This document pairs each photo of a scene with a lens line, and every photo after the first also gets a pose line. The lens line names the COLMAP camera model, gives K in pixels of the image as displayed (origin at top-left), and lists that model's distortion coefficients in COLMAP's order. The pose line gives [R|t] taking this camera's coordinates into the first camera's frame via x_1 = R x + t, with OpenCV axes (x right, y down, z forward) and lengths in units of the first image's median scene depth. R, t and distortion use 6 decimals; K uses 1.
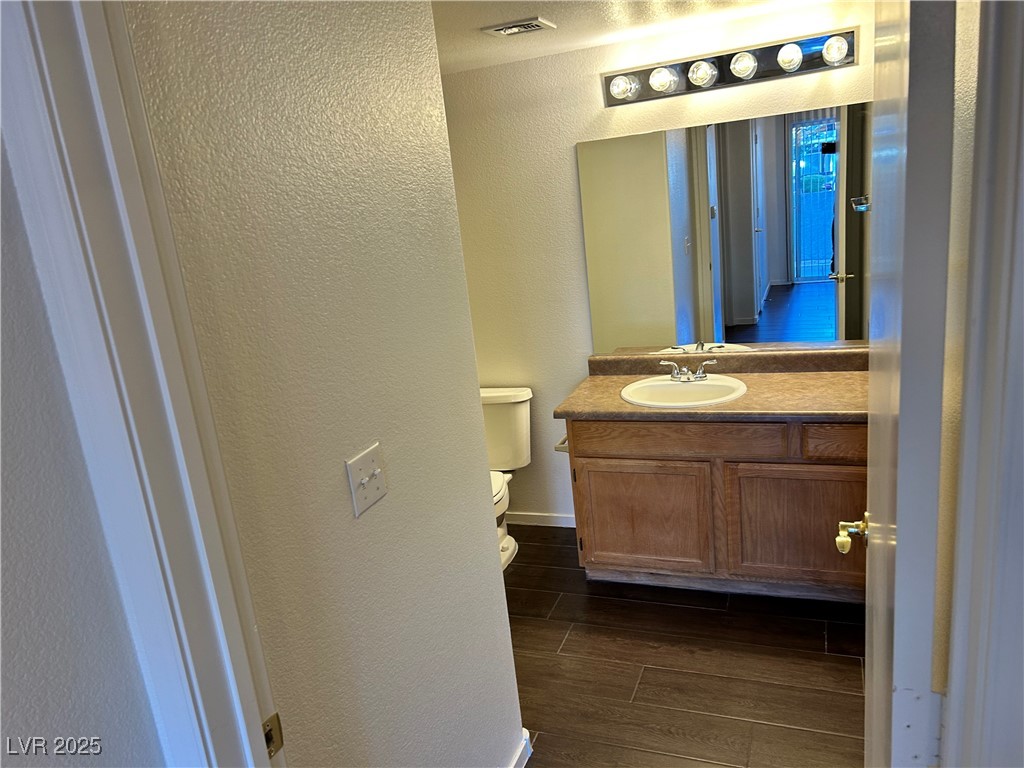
lens RADIAL K [[723.2, 0, 511.5], [0, 723.2, 363.8], [0, 0, 1]] dist [-0.000269, -0.001172]
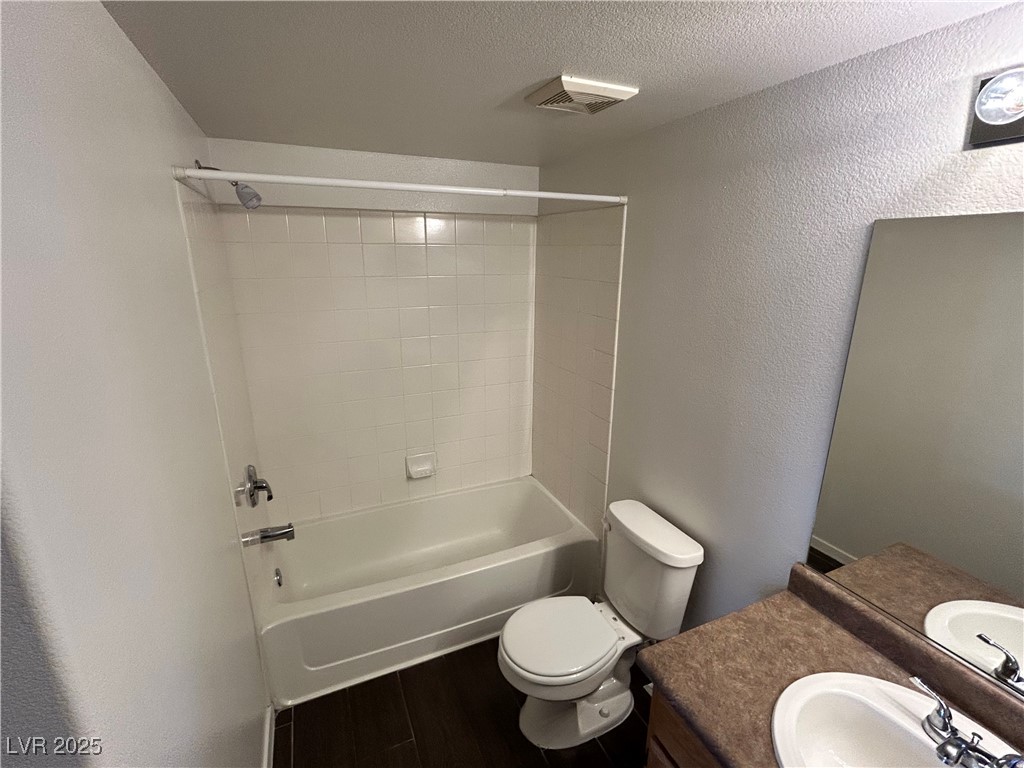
lens RADIAL K [[458.1, 0, 512.0], [0, 458.1, 384.0], [0, 0, 1]] dist [0.000870, 0.000027]
pose [[0.712084, 0.293298, -0.637897, 0.149940], [-0.245464, 0.955227, 0.165192, -0.178593], [0.657787, 0.038950, 0.752196, 0.562511]]
